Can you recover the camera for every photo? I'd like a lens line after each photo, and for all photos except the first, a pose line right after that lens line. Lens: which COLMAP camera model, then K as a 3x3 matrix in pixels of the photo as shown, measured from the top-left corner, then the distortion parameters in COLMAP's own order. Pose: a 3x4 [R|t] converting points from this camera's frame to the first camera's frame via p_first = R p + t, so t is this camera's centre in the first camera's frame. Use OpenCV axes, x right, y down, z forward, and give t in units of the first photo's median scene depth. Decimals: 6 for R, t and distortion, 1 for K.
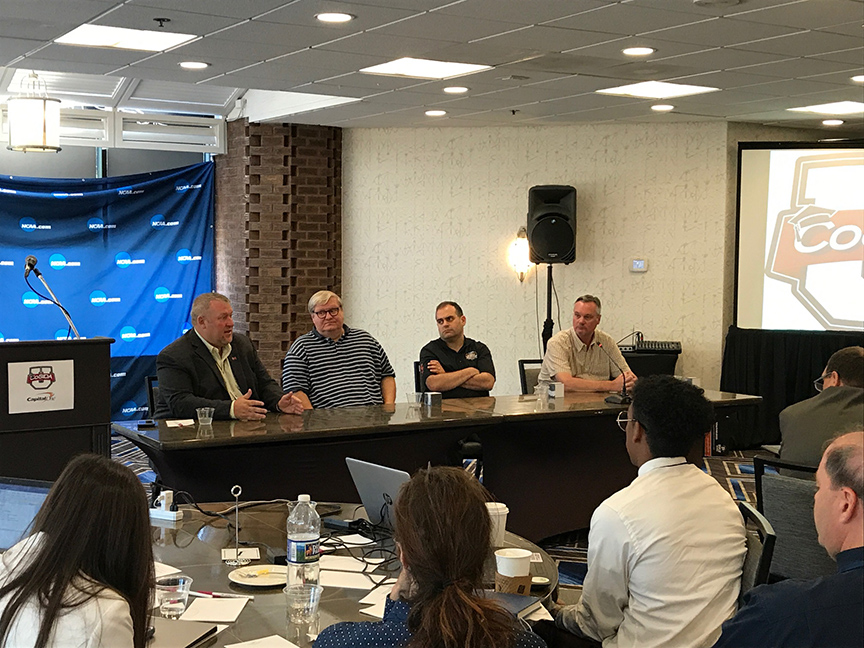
lens RADIAL K [[1380.8, 0, 432.0], [0, 1380.8, 324.0], [0, 0, 1]] dist [0.138954, -0.190060]
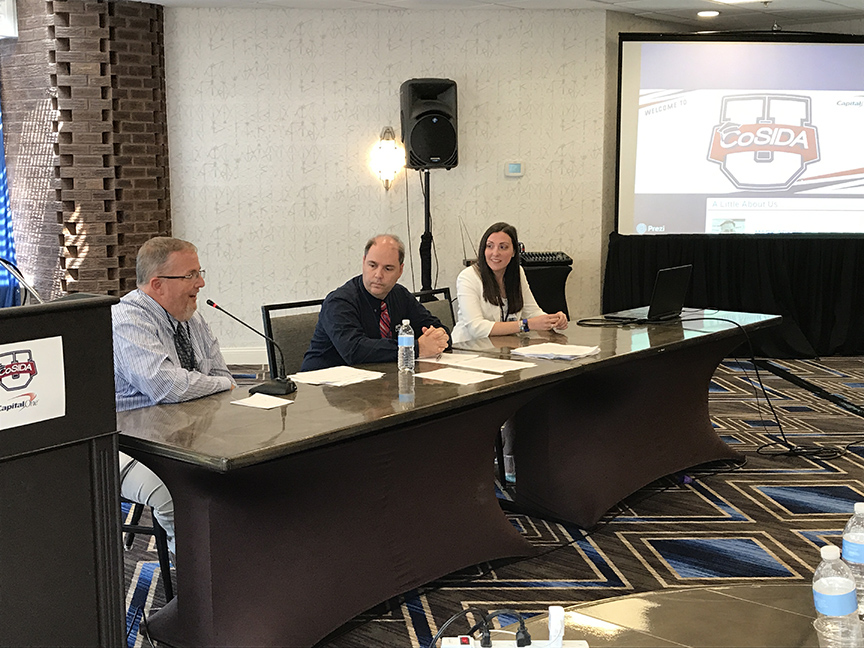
lens RADIAL K [[1191.7, 0, 432.0], [0, 1191.7, 324.0], [0, 0, 1]] dist [0.178017, -0.740714]
pose [[0.945644, -0.057011, 0.320166, -0.157977], [0.029861, 0.995577, 0.089081, -0.012567], [-0.323828, -0.074679, 0.943164, 0.261941]]
